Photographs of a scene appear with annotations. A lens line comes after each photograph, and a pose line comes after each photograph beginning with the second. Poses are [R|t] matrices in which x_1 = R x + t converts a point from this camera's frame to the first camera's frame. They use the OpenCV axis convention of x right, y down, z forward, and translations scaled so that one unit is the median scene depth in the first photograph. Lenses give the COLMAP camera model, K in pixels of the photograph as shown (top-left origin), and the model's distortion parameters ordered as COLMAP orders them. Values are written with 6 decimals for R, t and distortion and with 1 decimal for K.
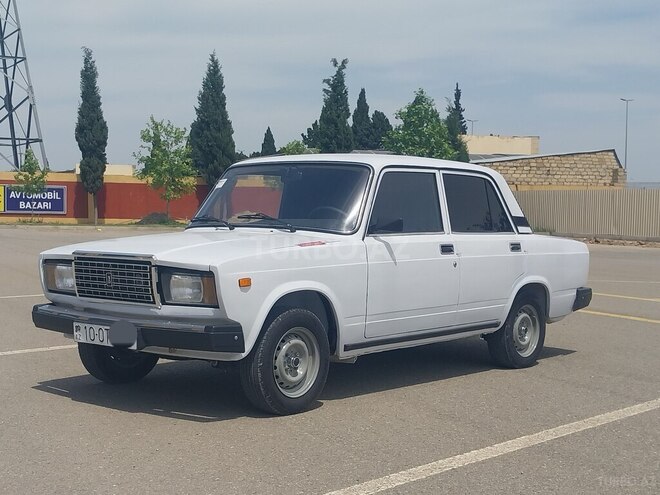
lens RADIAL K [[1040.5, 0, 308.5], [0, 1040.5, 273.6], [0, 0, 1]] dist [0.018799, 0.200458]
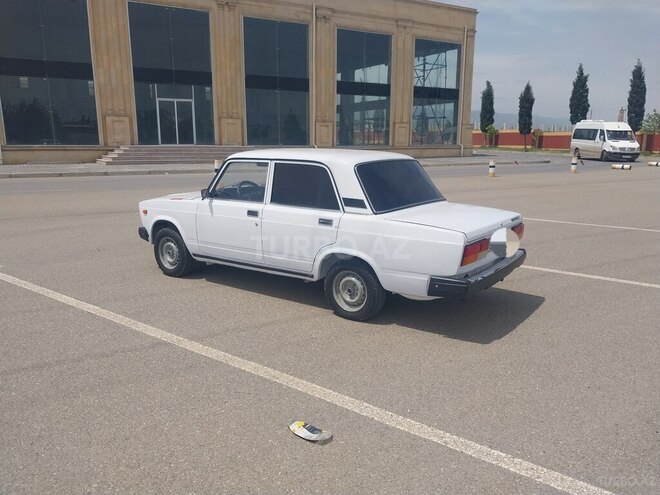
lens RADIAL K [[519.2, 0, 325.8], [0, 519.2, 258.7], [0, 0, 1]] dist [0.036041, -0.057427]
pose [[0.081343, 0.208197, -0.974699, 0.788943], [-0.063061, 0.977055, 0.203437, -0.105530], [0.994689, 0.044918, 0.092606, 0.898126]]
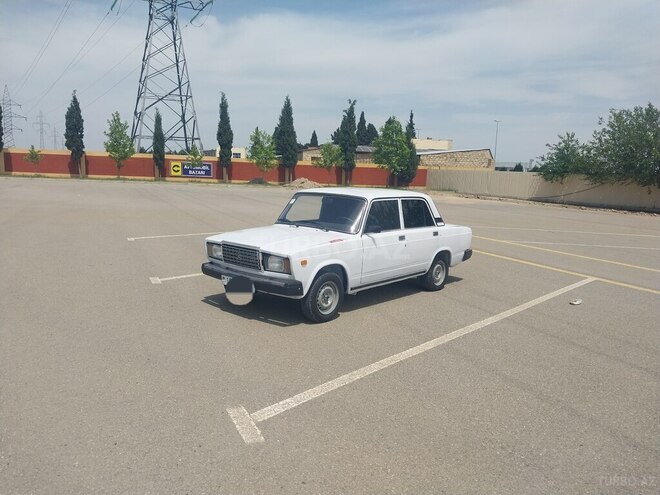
lens RADIAL K [[519.2, 0, 325.8], [0, 519.2, 258.7], [0, 0, 1]] dist [0.036041, -0.057427]
pose [[0.999661, 0.023470, -0.011261, -0.004227], [-0.022139, 0.994071, 0.106453, -0.076532], [0.013692, -0.106168, 0.994254, -0.022210]]
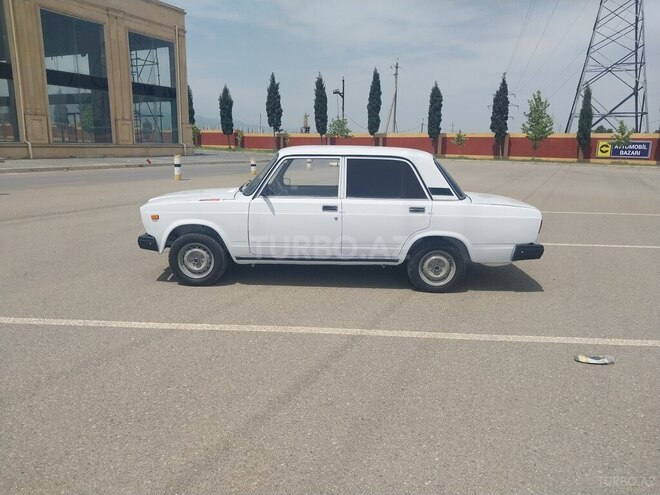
lens RADIAL K [[531.2, 0, 330.0], [0, 531.2, 247.5], [0, 0, 1]] dist [0.006928, 0.005101]
pose [[0.630969, 0.146381, -0.761874, 0.658836], [-0.054933, 0.988003, 0.144333, -0.070102], [0.773861, -0.049218, 0.631440, 0.417228]]
